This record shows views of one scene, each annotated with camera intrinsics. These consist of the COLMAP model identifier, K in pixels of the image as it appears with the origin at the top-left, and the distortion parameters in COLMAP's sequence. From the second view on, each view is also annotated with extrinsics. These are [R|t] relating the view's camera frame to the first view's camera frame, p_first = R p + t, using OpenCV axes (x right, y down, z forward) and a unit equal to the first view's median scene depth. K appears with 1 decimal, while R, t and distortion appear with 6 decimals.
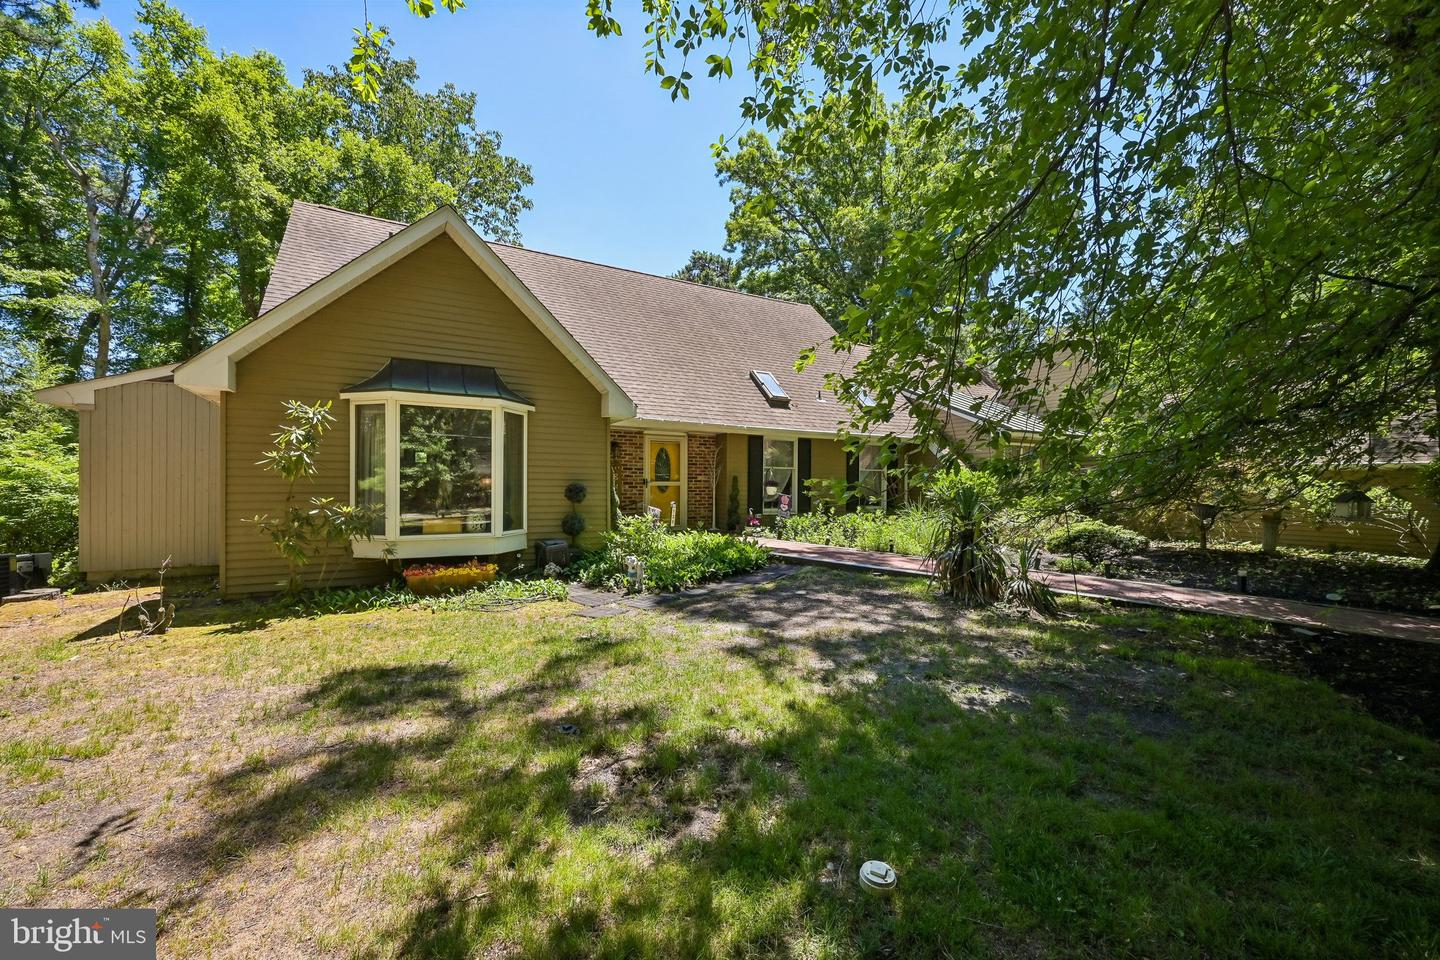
lens RADIAL K [[579.4, 0, 719.9], [0, 579.4, 483.4], [0, 0, 1]] dist [0.007576, 0.000393]
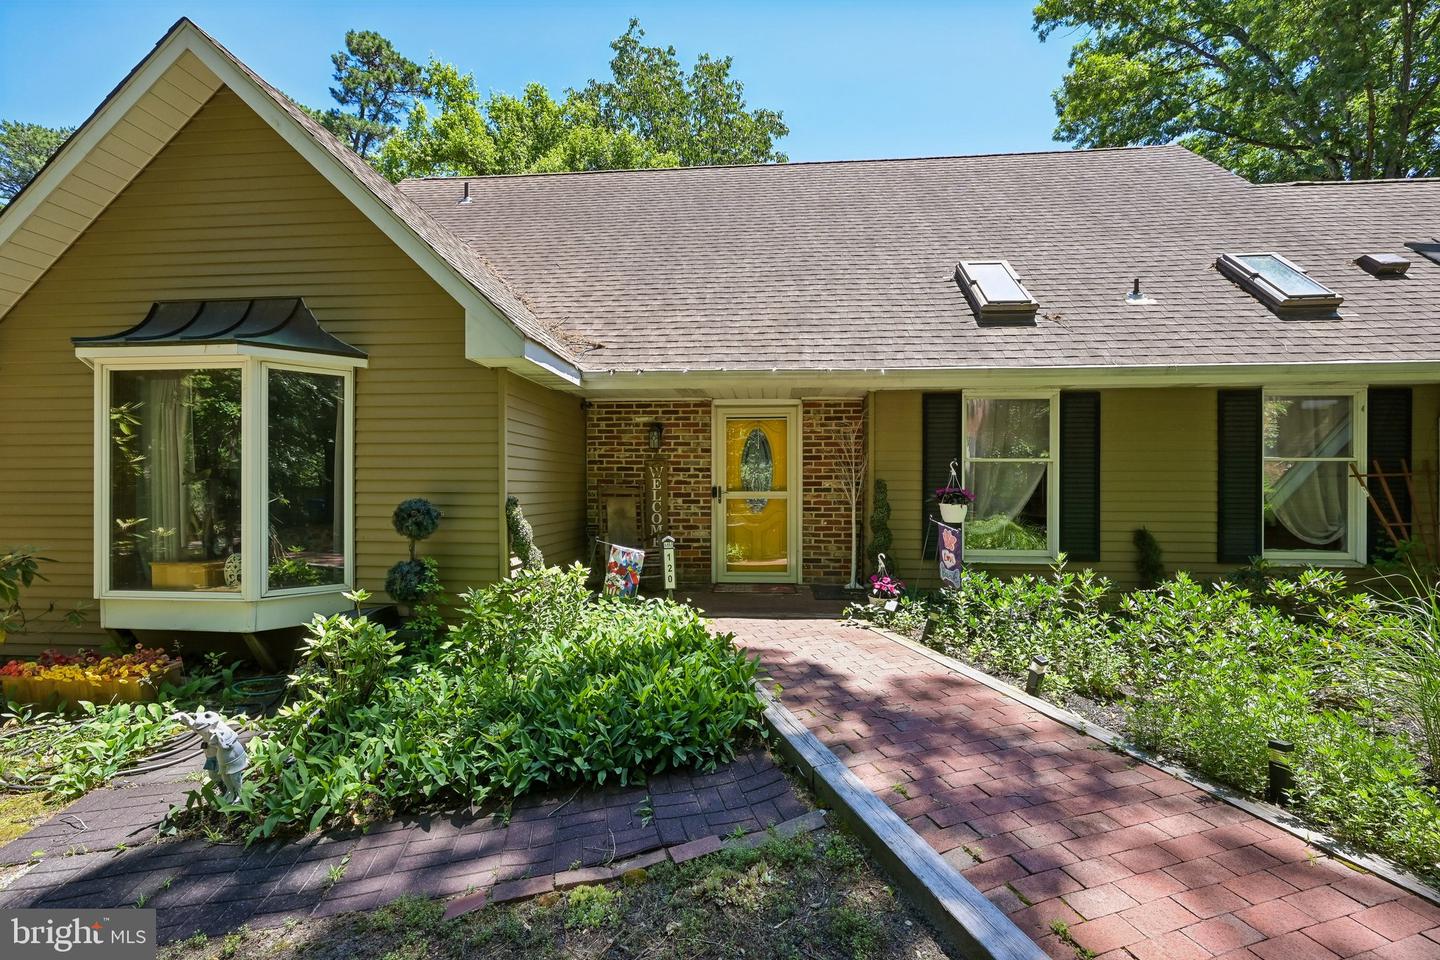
lens RADIAL K [[599.2, 0, 720.6], [0, 599.2, 478.4], [0, 0, 1]] dist [0.011240, 0.000098]
pose [[0.823673, -0.015859, -0.566843, 0.189993], [0.009023, 0.999849, -0.014861, -0.006850], [0.566993, 0.007126, 0.823692, 0.506422]]
